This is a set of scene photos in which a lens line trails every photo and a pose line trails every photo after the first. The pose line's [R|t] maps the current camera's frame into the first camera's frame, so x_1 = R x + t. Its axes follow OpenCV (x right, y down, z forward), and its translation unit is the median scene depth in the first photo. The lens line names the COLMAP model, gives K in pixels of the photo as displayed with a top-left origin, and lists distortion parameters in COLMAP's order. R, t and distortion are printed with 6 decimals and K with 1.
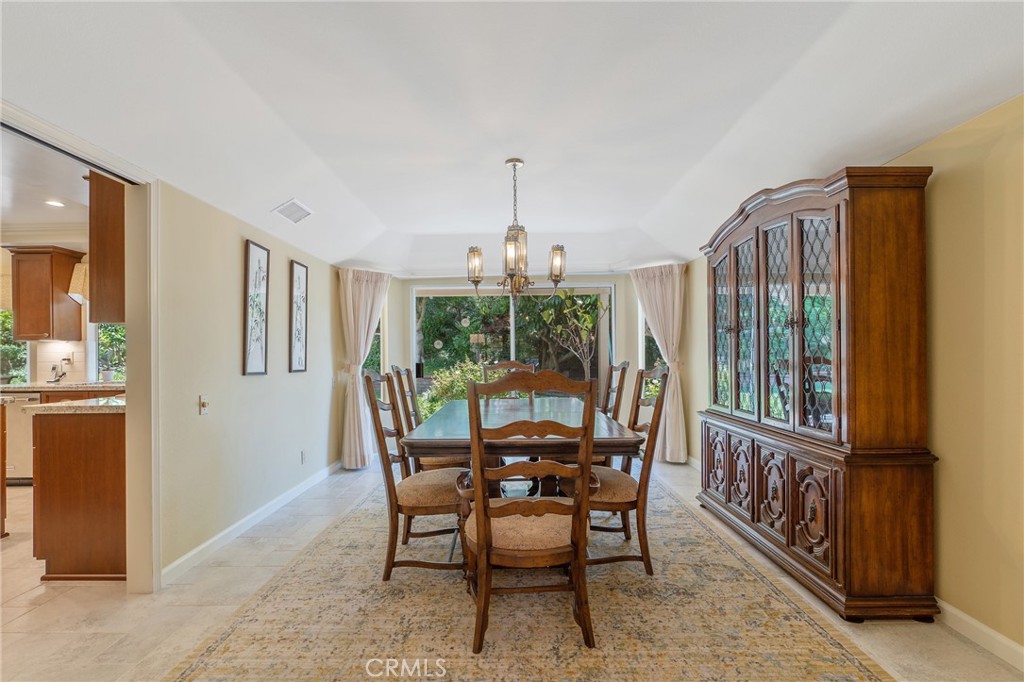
lens RADIAL K [[458.7, 0, 510.9], [0, 458.7, 355.1], [0, 0, 1]] dist [-0.000189, -0.000123]
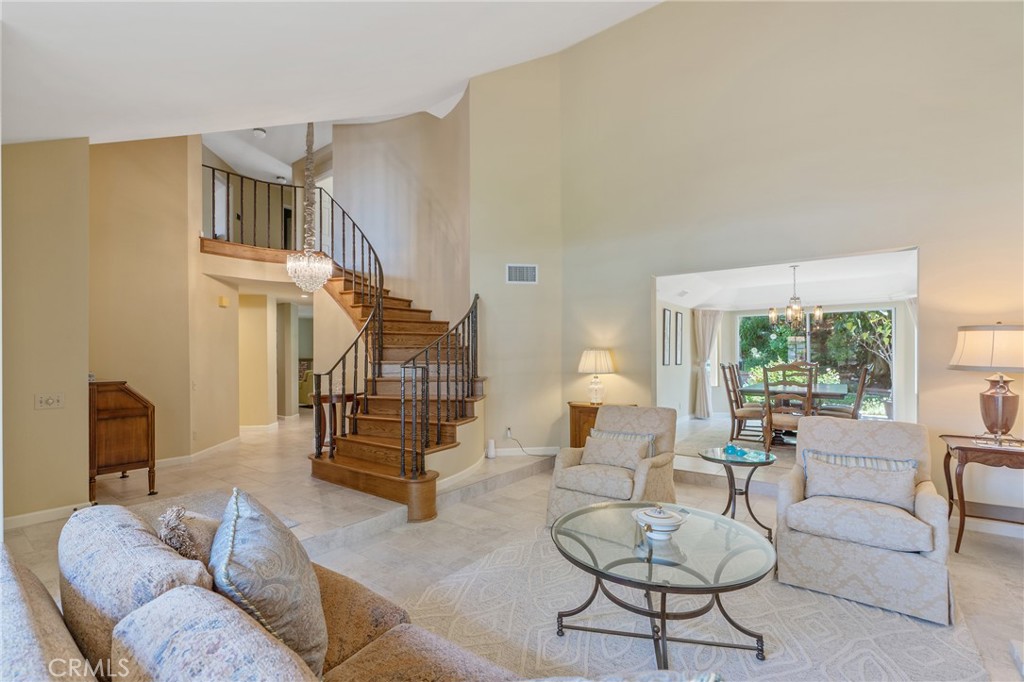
lens RADIAL K [[458.7, 0, 510.9], [0, 458.7, 355.1], [0, 0, 1]] dist [-0.000189, -0.000123]
pose [[0.797316, 0.008306, -0.603505, 0.150956], [-0.005645, 0.999964, 0.006304, -0.013407], [0.603536, -0.001620, 0.797334, -0.905303]]
